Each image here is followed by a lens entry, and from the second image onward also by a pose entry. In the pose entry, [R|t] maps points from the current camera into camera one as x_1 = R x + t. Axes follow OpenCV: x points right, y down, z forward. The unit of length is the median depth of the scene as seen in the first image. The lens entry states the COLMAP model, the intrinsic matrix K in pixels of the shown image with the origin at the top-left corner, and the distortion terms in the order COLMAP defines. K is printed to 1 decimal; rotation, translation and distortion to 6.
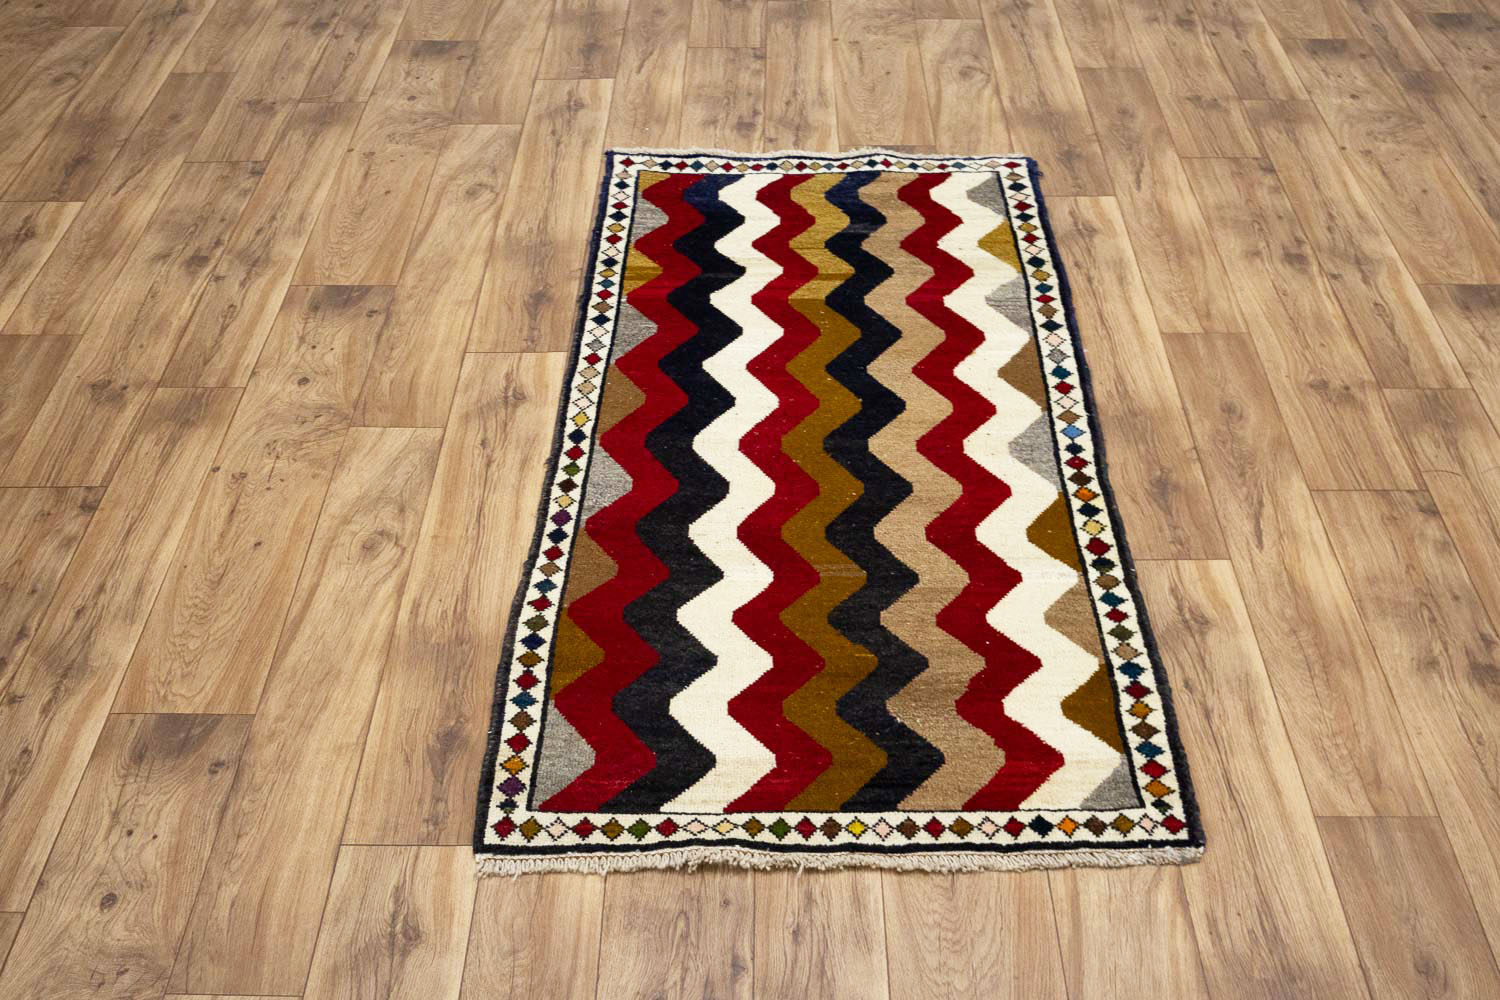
lens RADIAL K [[1536.5, 0, 731.6], [0, 1536.5, 495.5], [0, 0, 1]] dist [-0.022533, 0.024869]
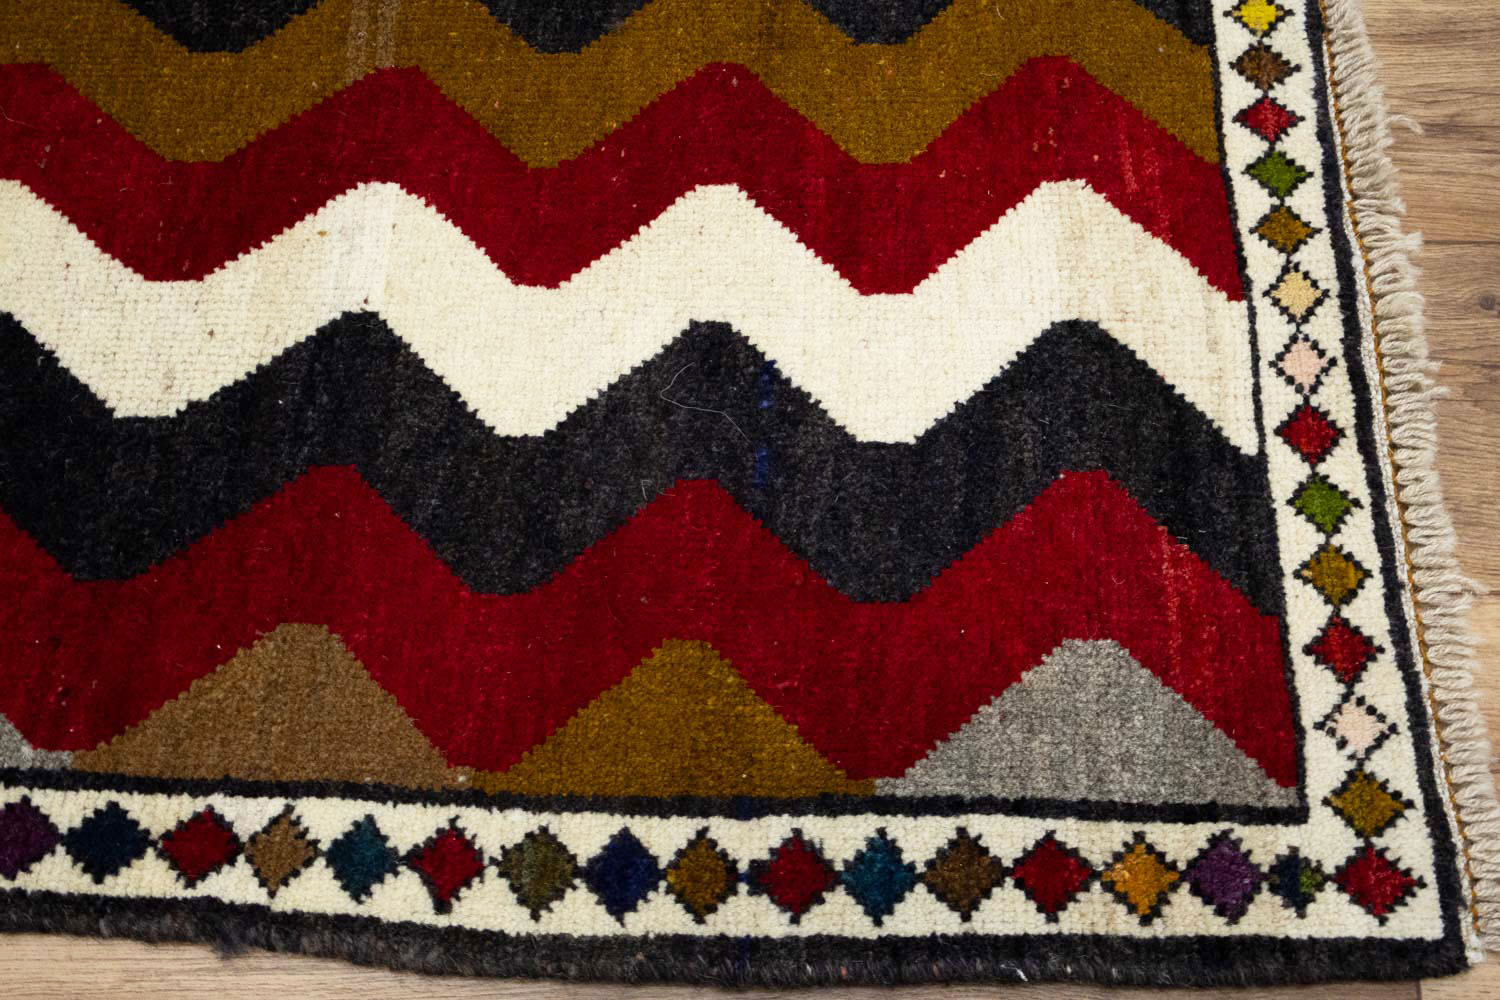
lens RADIAL K [[1557.9, 0, 745.8], [0, 1557.9, 498.7], [0, 0, 1]] dist [-0.008452, -0.005826]
pose [[-0.008780, -0.926846, 0.375340, -0.163678], [0.671957, 0.272506, 0.688632, -0.108630], [-0.740538, 0.258259, 0.620408, 0.725398]]
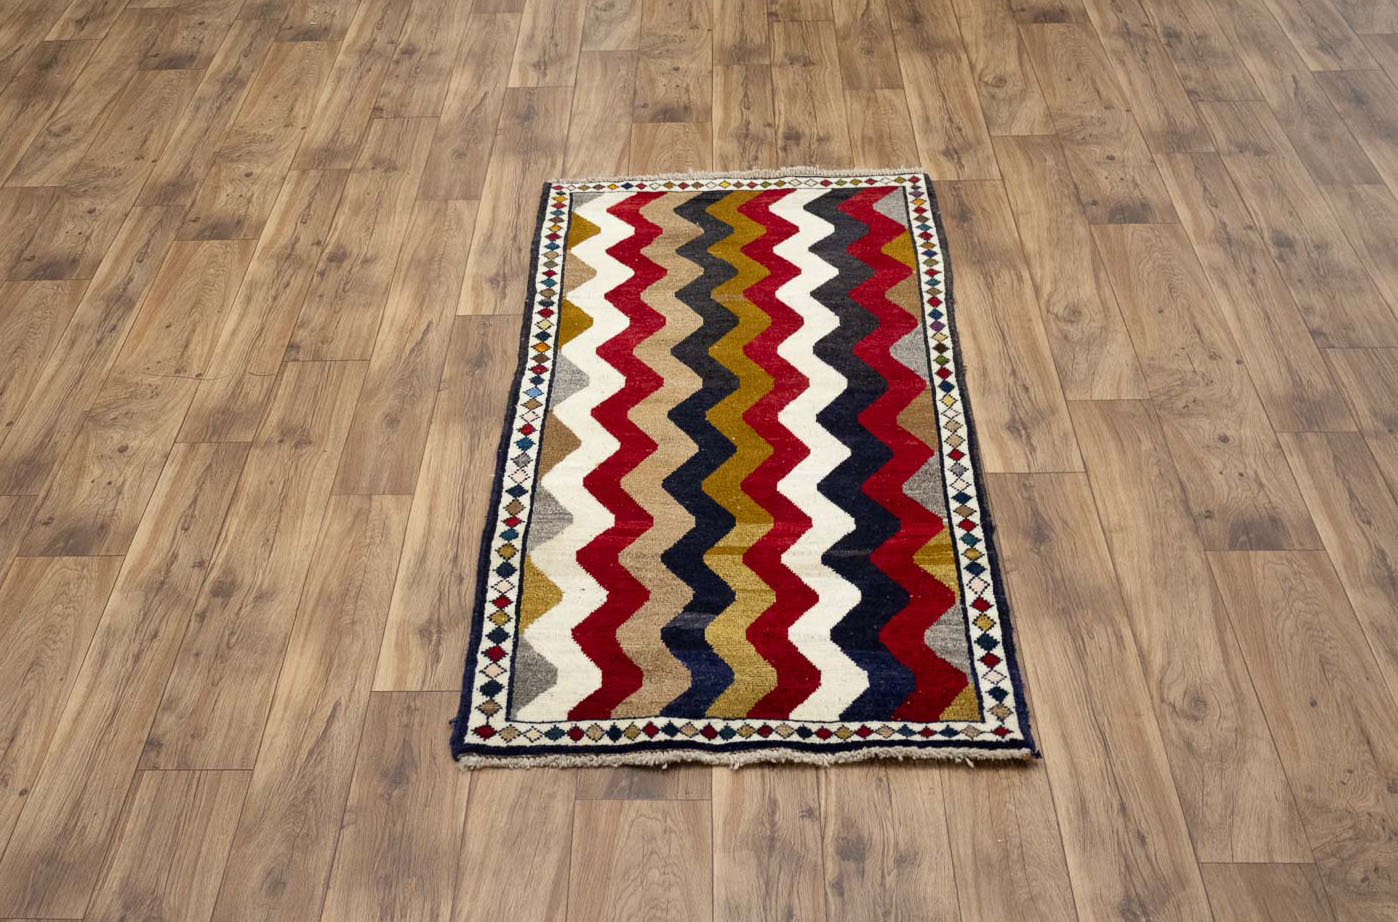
lens RADIAL K [[1476.9, 0, 646.6], [0, 1476.9, 462.1], [0, 0, 1]] dist [-0.011107, -0.011868]
pose [[-0.997932, 0.040122, 0.050222, 0.082650], [0.054820, 0.123201, 0.990867, -1.273929], [0.033569, 0.991570, -0.125145, 1.292674]]
